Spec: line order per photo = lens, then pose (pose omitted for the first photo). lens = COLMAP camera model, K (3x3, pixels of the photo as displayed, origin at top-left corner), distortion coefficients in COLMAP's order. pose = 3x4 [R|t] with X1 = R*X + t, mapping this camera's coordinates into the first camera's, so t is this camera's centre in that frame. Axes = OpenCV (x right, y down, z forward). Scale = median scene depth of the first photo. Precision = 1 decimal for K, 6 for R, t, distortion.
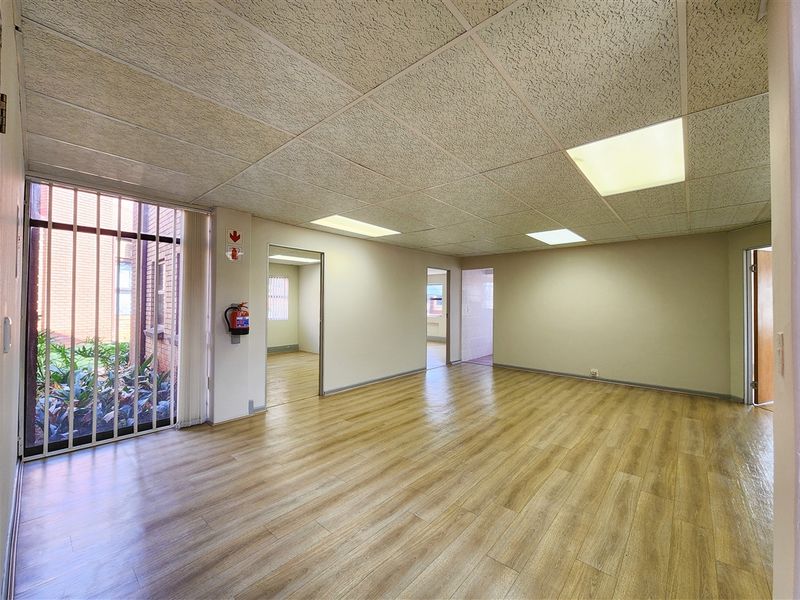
lens RADIAL K [[325.4, 0, 402.1], [0, 325.4, 299.5], [0, 0, 1]] dist [-0.009621, -0.000213]
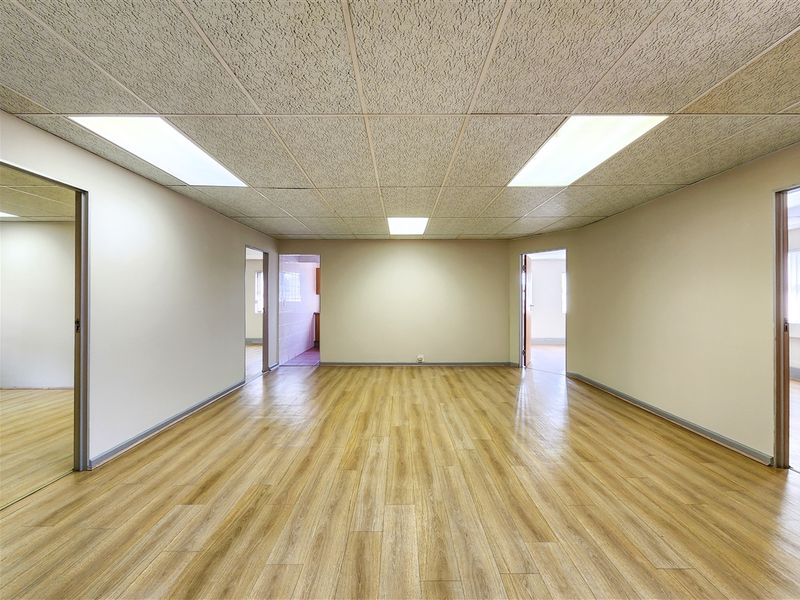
lens RADIAL K [[324.8, 0, 400.2], [0, 324.8, 297.5], [0, 0, 1]] dist [-0.005028, -0.000236]
pose [[0.750863, -0.002858, 0.660451, -0.267422], [-0.002390, 0.999972, 0.007044, 0.024601], [-0.660453, -0.006868, 0.750836, 0.374419]]
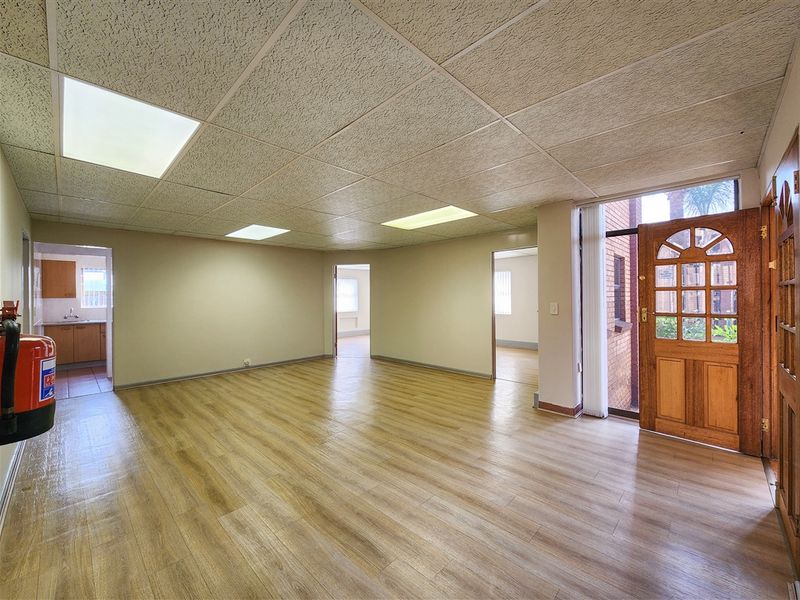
lens RADIAL K [[324.8, 0, 400.2], [0, 324.8, 297.5], [0, 0, 1]] dist [-0.005028, -0.000236]
pose [[0.052847, -0.006570, 0.998581, -0.712969], [-0.000003, 0.999978, 0.006580, 0.005765], [-0.998603, -0.000351, 0.052846, 0.695484]]
